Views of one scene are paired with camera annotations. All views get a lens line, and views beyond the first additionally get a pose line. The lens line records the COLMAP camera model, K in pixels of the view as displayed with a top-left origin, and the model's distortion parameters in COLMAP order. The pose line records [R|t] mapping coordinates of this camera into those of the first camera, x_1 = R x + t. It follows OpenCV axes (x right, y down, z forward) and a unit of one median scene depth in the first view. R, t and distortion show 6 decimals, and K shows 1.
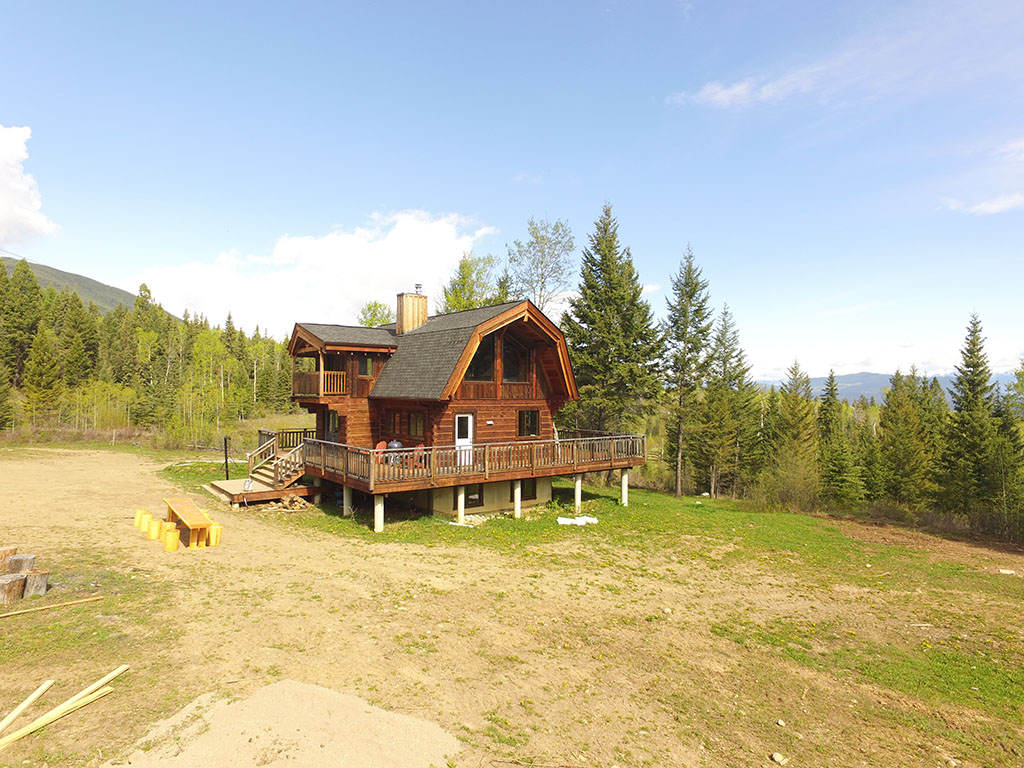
lens RADIAL K [[585.0, 0, 512.0], [0, 585.0, 384.0], [0, 0, 1]] dist [-0.005780, -0.000860]
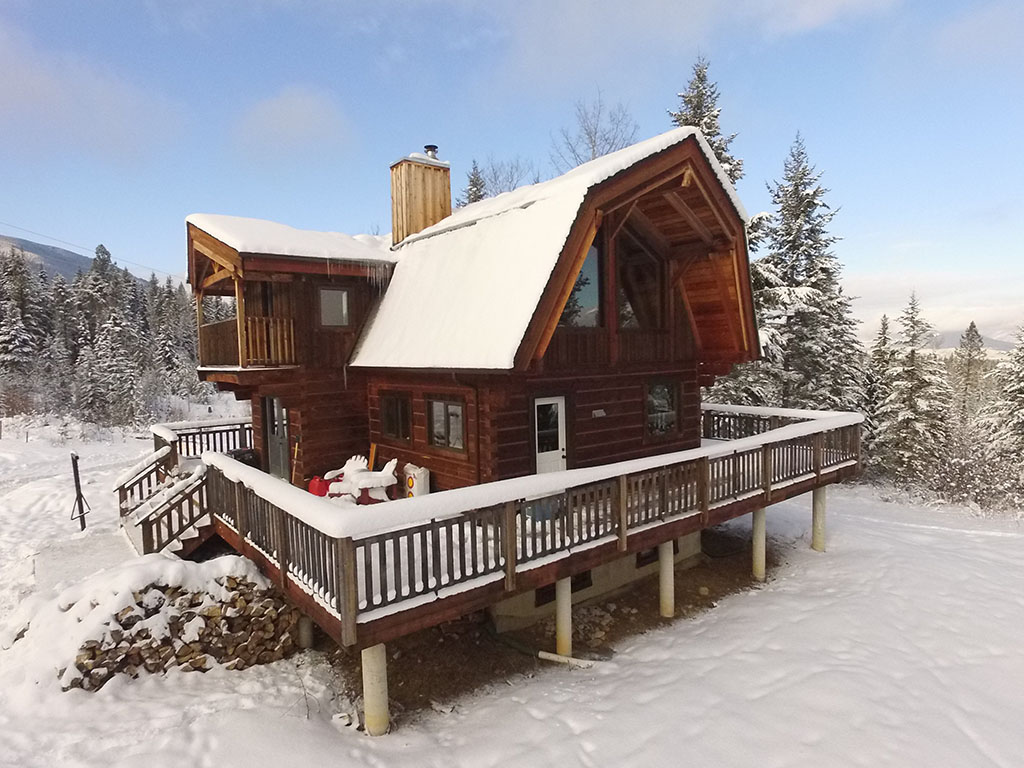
lens RADIAL K [[585.0, 0, 512.0], [0, 585.0, 384.0], [0, 0, 1]] dist [-0.005780, -0.000860]
pose [[0.999444, -0.032249, 0.008519, -0.100274], [0.031630, 0.997393, 0.064859, 0.008138], [-0.010588, -0.064553, 0.997858, 0.472651]]
